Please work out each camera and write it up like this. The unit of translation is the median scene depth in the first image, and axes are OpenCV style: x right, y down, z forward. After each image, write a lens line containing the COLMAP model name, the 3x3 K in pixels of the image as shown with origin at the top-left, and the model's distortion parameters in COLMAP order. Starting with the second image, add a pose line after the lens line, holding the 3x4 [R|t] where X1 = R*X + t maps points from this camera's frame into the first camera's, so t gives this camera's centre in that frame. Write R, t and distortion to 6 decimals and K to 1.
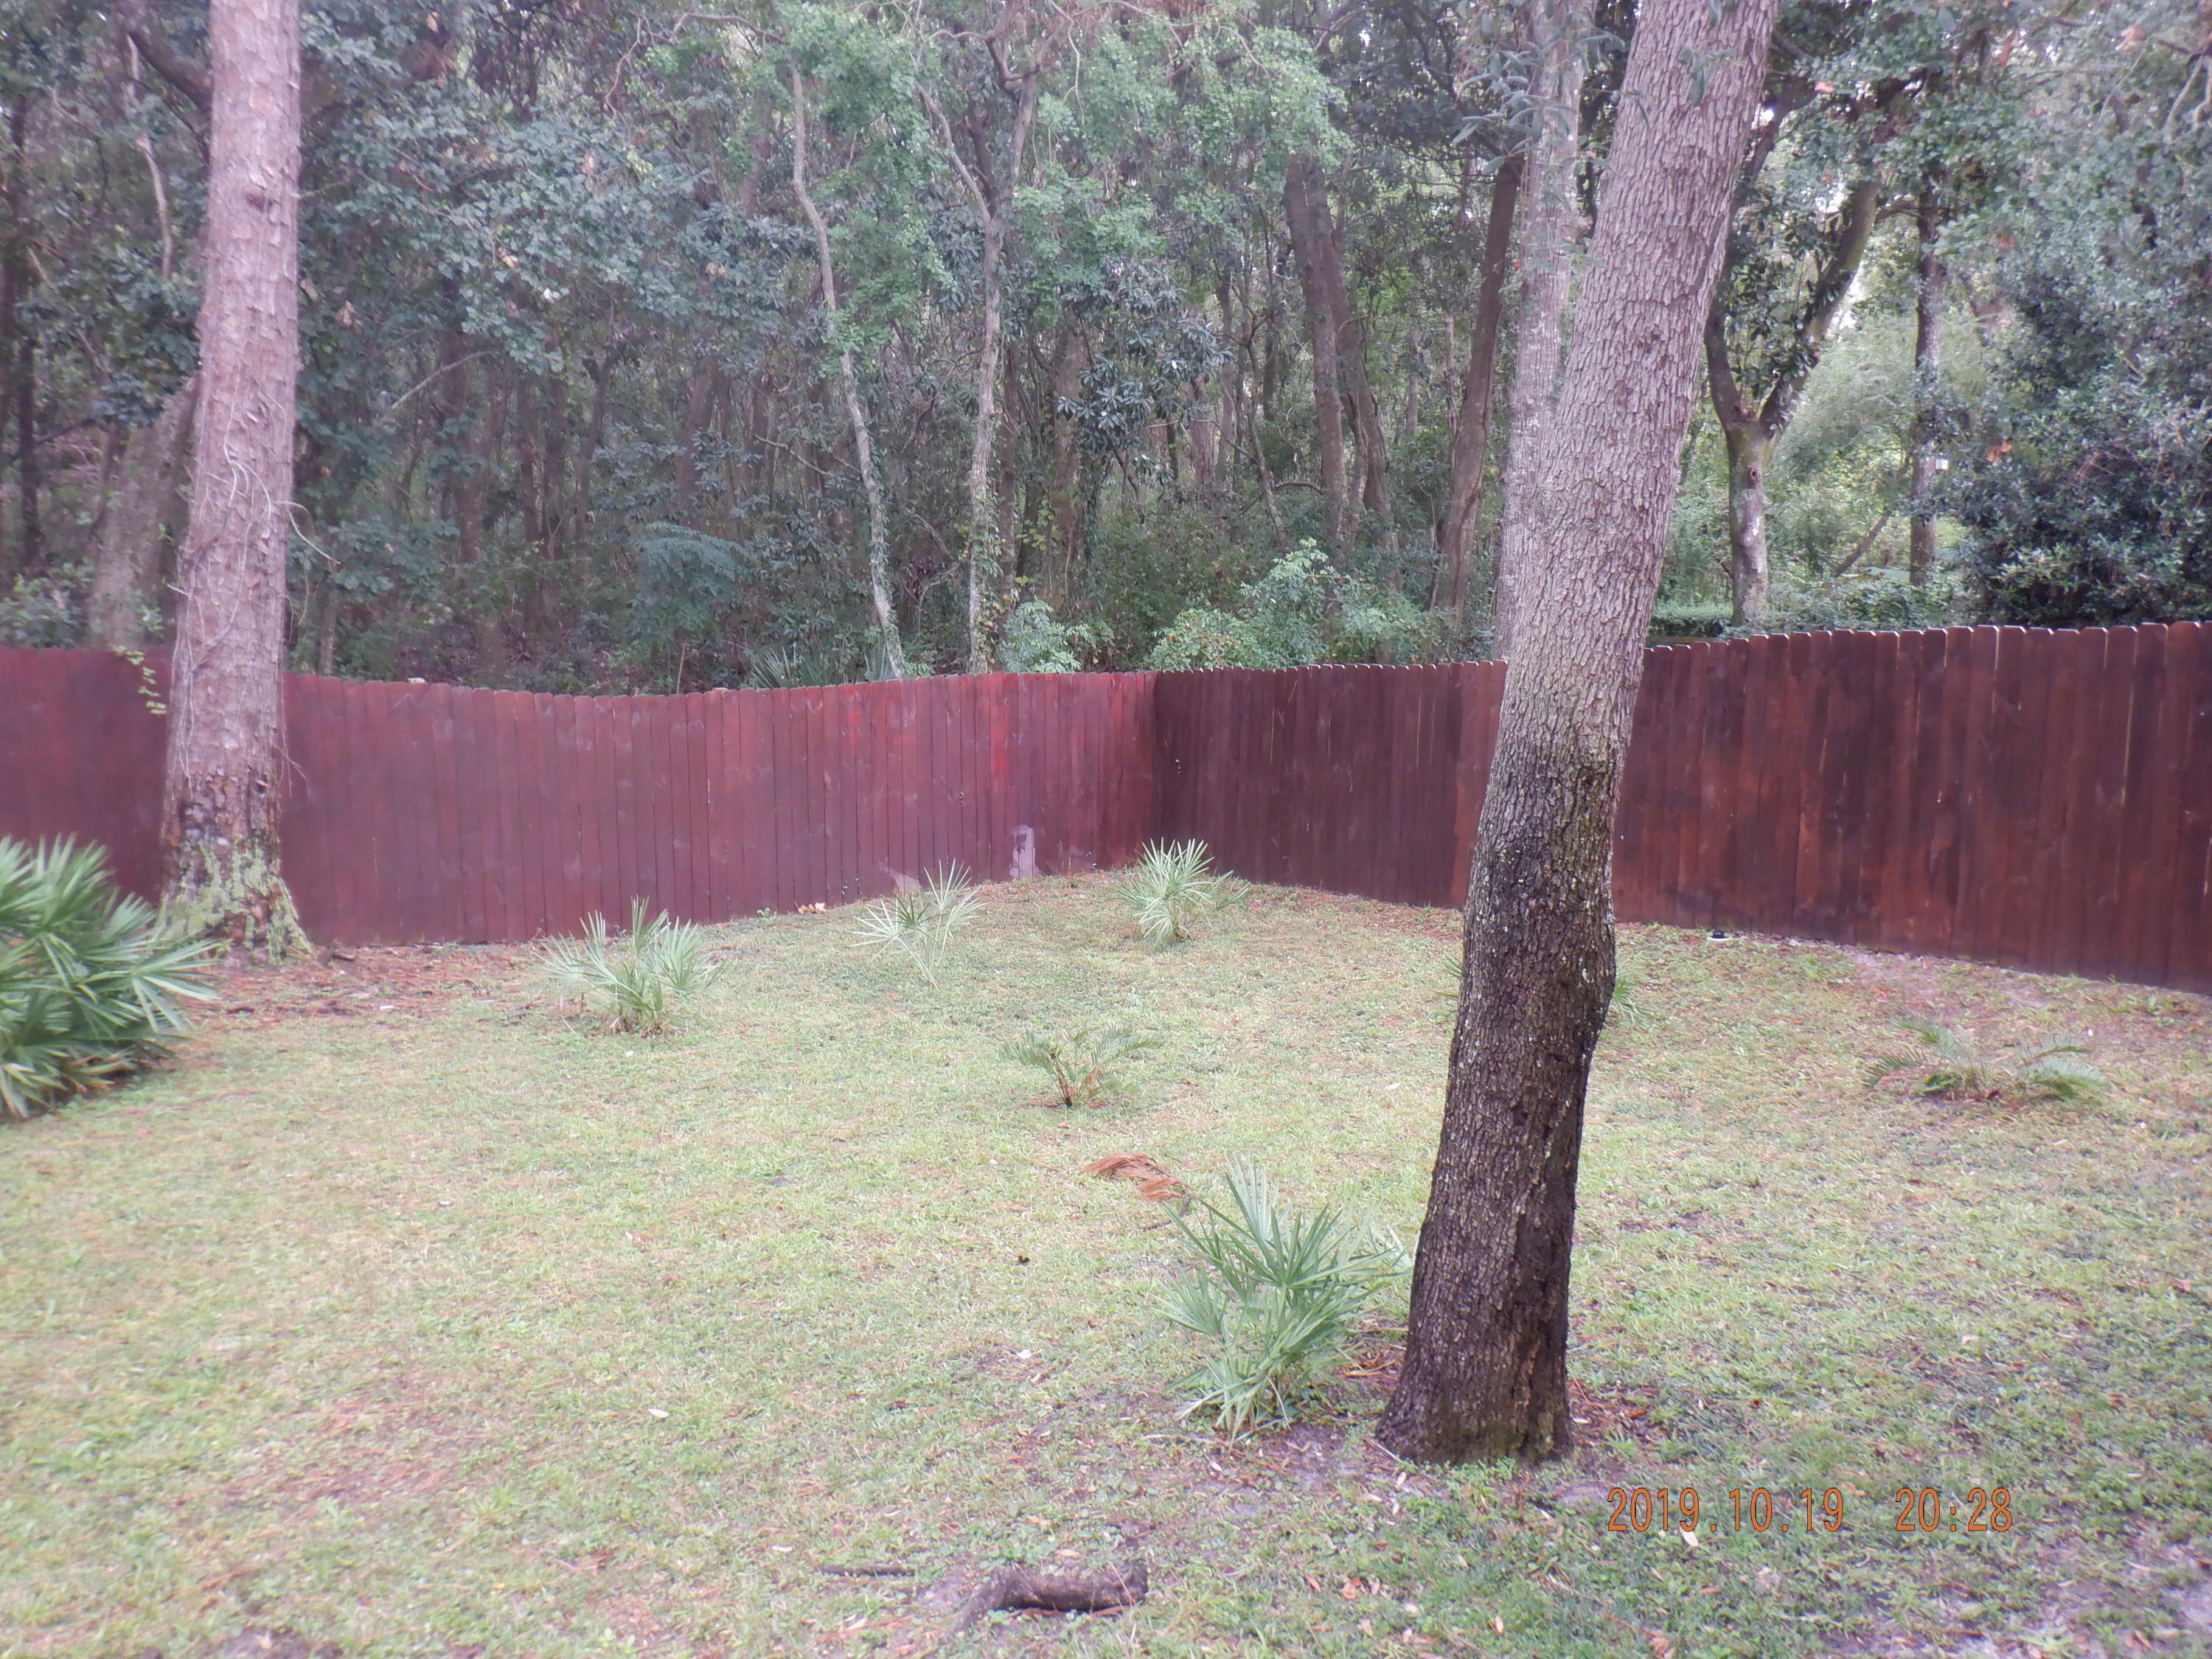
lens RADIAL K [[1821.6, 0, 1108.7], [0, 1821.6, 899.7], [0, 0, 1]] dist [0.027729, -0.228276]
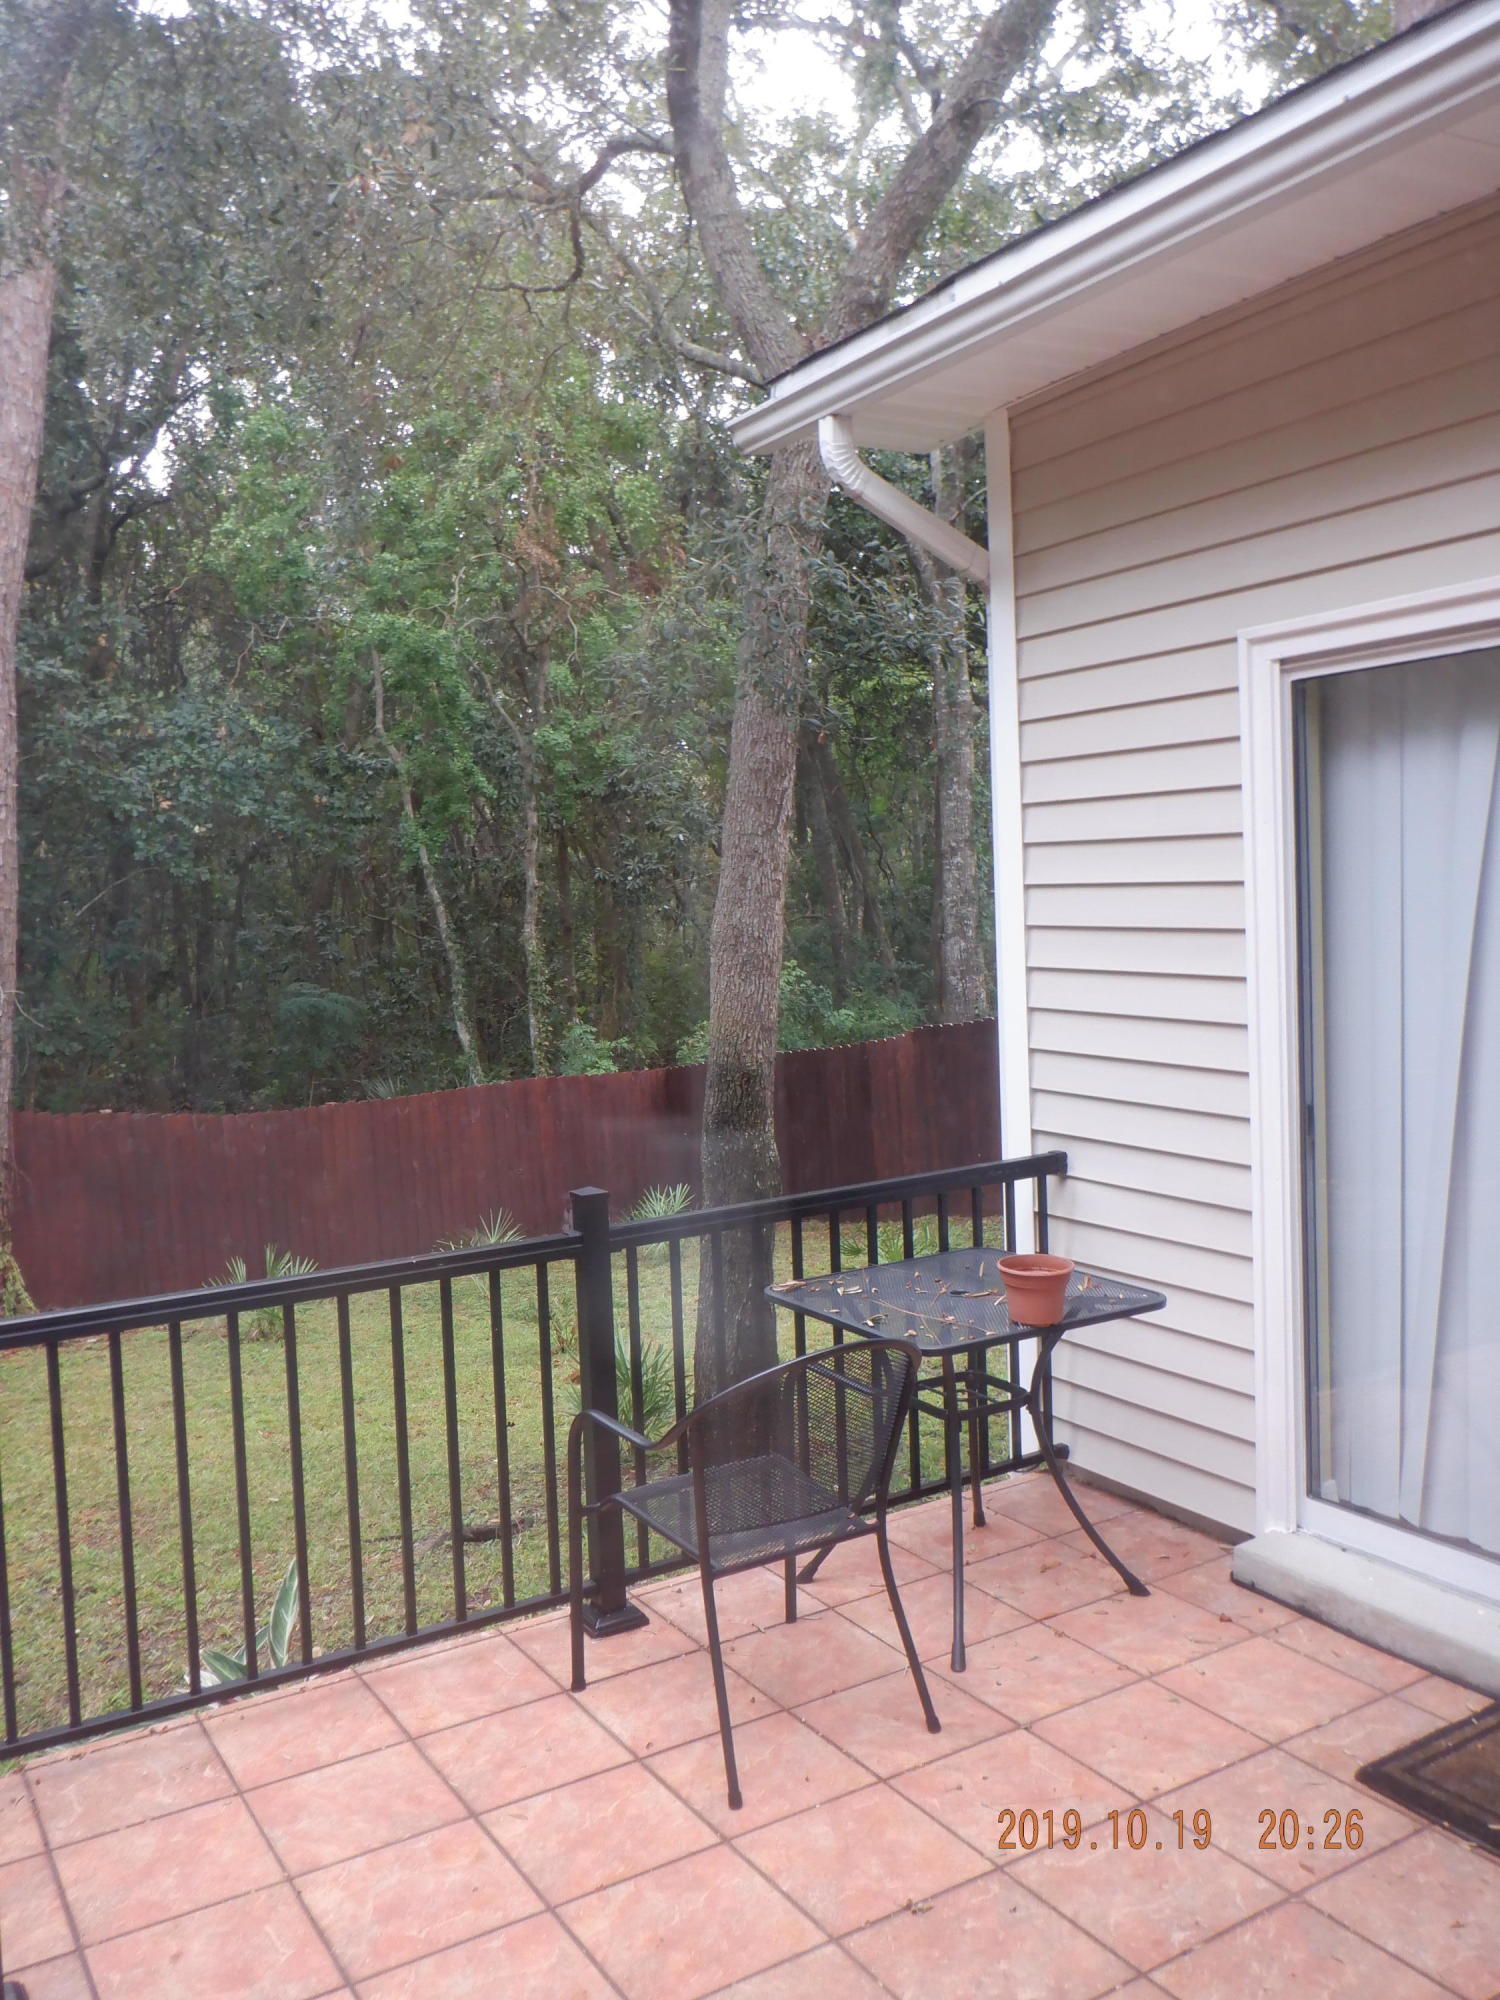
lens RADIAL K [[1647.0, 0, 750.0], [0, 1647.0, 1000.0], [0, 0, 1]] dist [0.027729, -0.228276]
pose [[0.996697, -0.076538, 0.027135, 0.061151], [0.080120, 0.981305, -0.174988, 0.042636], [-0.013234, 0.176584, 0.984197, -0.193467]]
